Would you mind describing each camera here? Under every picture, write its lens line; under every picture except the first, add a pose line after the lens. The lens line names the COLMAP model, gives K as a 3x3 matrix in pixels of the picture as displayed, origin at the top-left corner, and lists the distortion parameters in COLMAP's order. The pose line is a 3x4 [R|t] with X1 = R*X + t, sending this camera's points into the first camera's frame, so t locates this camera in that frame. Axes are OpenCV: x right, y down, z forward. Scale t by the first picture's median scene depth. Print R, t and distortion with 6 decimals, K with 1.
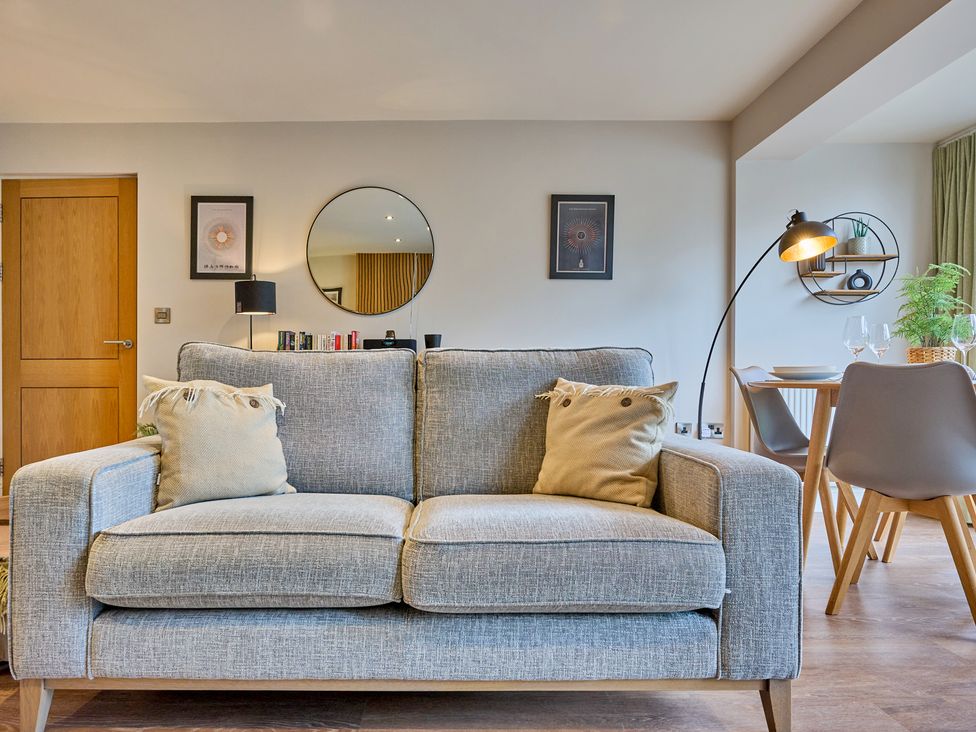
lens RADIAL K [[647.9, 0, 476.3], [0, 647.9, 380.5], [0, 0, 1]] dist [-0.000928, -0.001909]
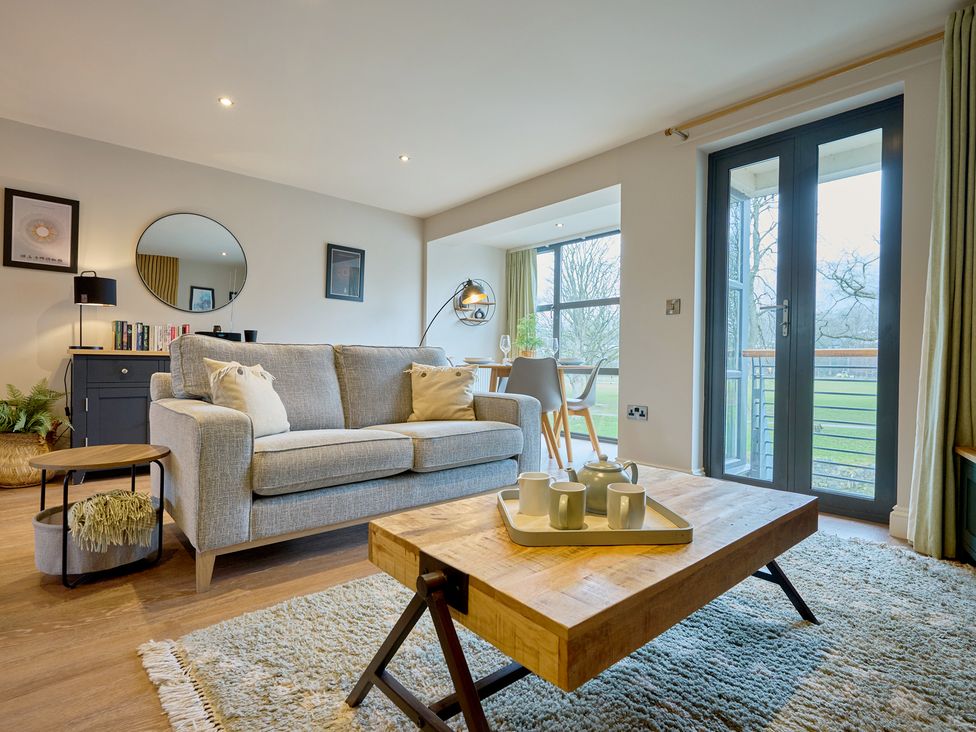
lens RADIAL K [[501.9, 0, 484.2], [0, 501.9, 365.1], [0, 0, 1]] dist [-0.004382, 0.003793]
pose [[0.744612, 0.005912, 0.667471, -0.424567], [-0.006548, 0.999977, -0.001553, 0.002997], [-0.667466, -0.003214, 0.744634, -0.149757]]
